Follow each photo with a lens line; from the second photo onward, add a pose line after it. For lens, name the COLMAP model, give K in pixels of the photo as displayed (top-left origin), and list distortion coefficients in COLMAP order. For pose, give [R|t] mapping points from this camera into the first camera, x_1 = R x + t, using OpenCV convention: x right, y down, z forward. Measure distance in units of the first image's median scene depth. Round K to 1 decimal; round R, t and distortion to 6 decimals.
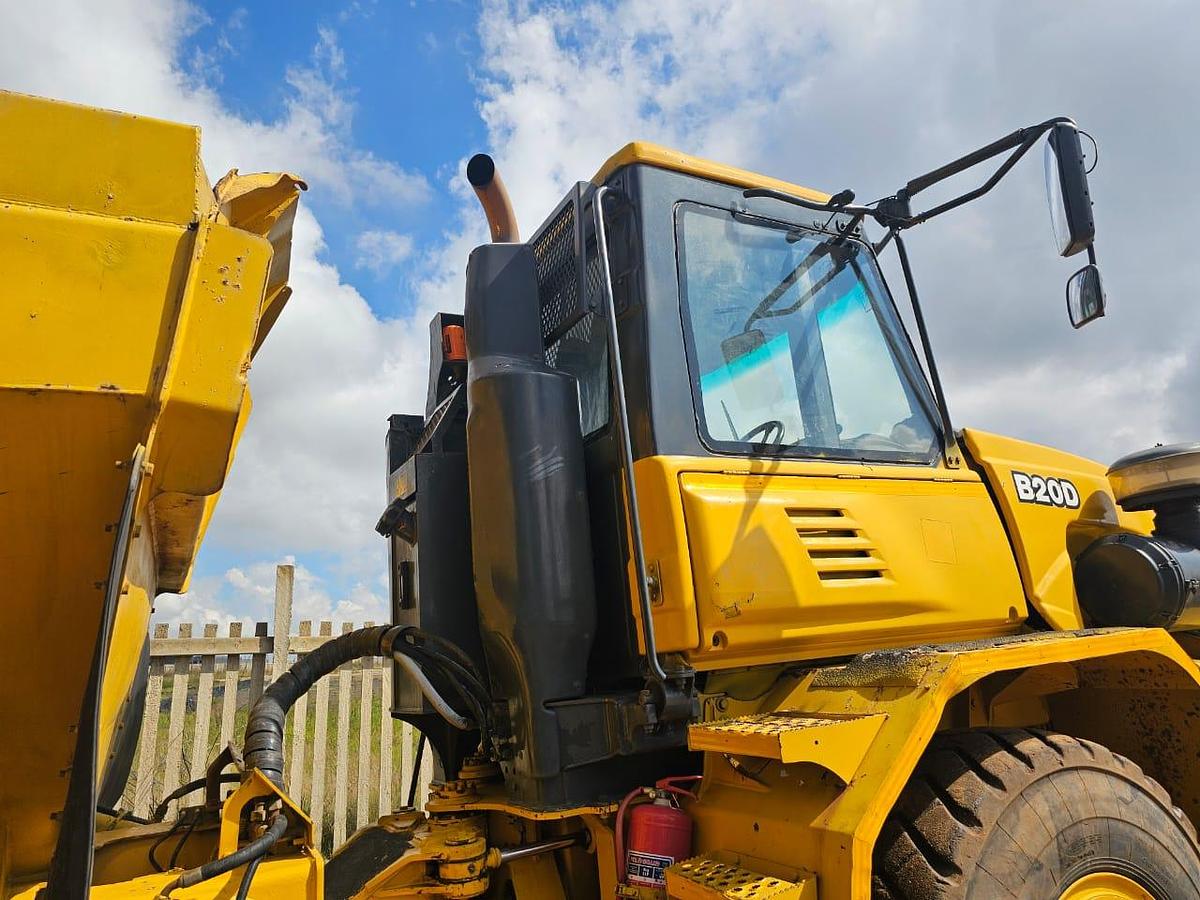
lens RADIAL K [[807.7, 0, 602.8], [0, 807.7, 442.4], [0, 0, 1]] dist [0.069395, -0.055775]
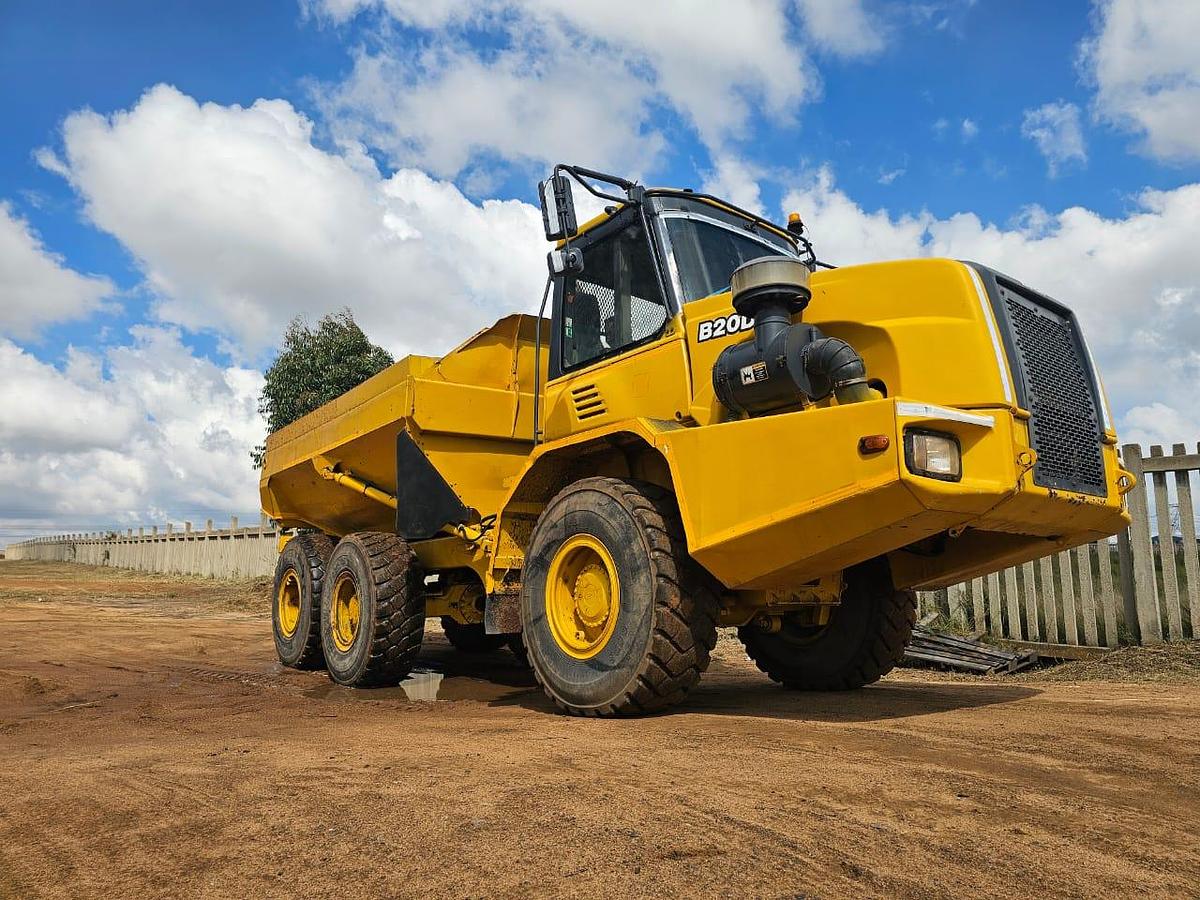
lens RADIAL K [[800.0, 0, 616.2], [0, 800.0, 442.9], [0, 0, 1]] dist [0.062872, -0.057843]
pose [[0.192460, -0.110611, -0.975051, 2.151132], [0.245821, 0.967380, -0.061220, 0.344747], [0.950017, -0.227905, 0.213372, 0.535480]]
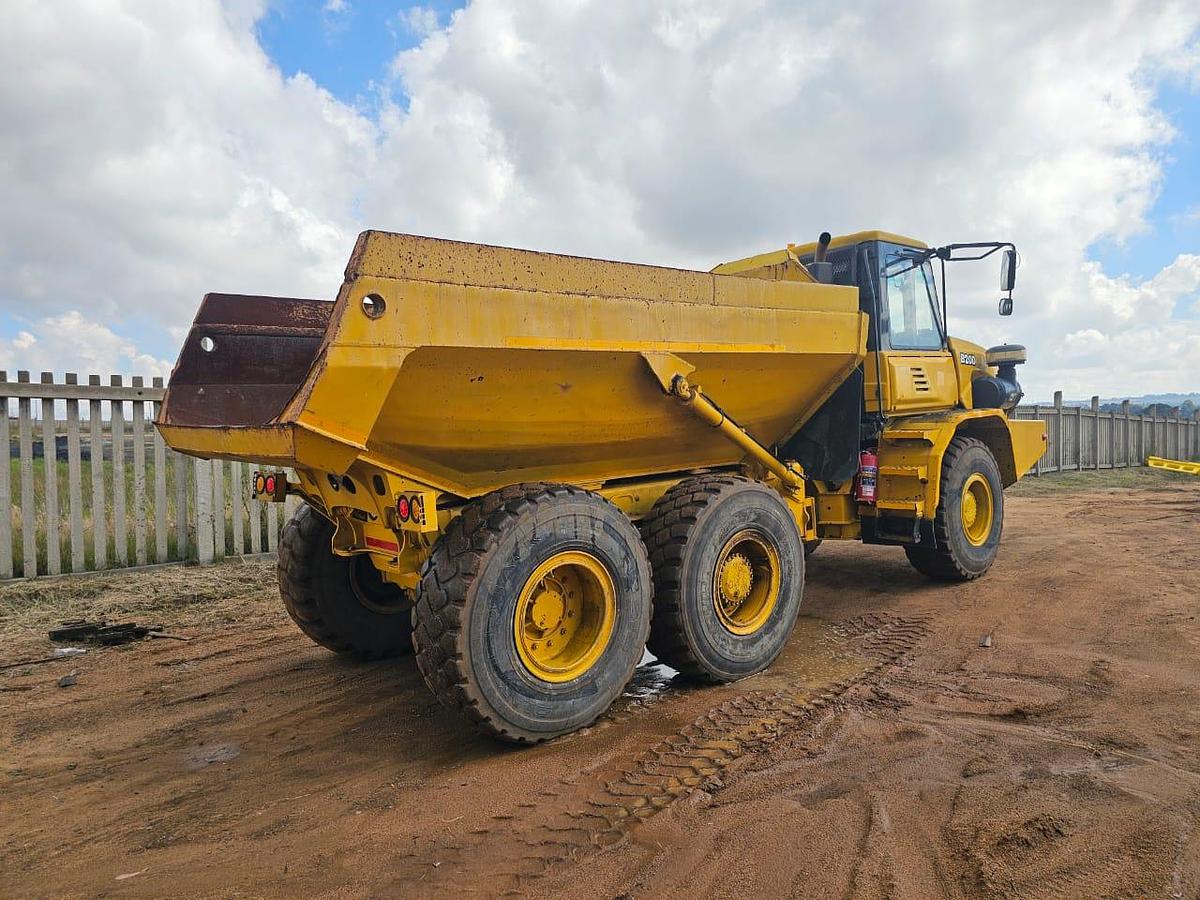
lens RADIAL K [[842.9, 0, 600.0], [0, 842.9, 450.0], [0, 0, 1]] dist [0.075416, -0.072138]
pose [[0.966094, 0.022129, 0.257240, -1.562285], [-0.092415, 0.959948, 0.264497, -0.330742], [-0.241084, -0.279302, 0.929445, -1.634528]]
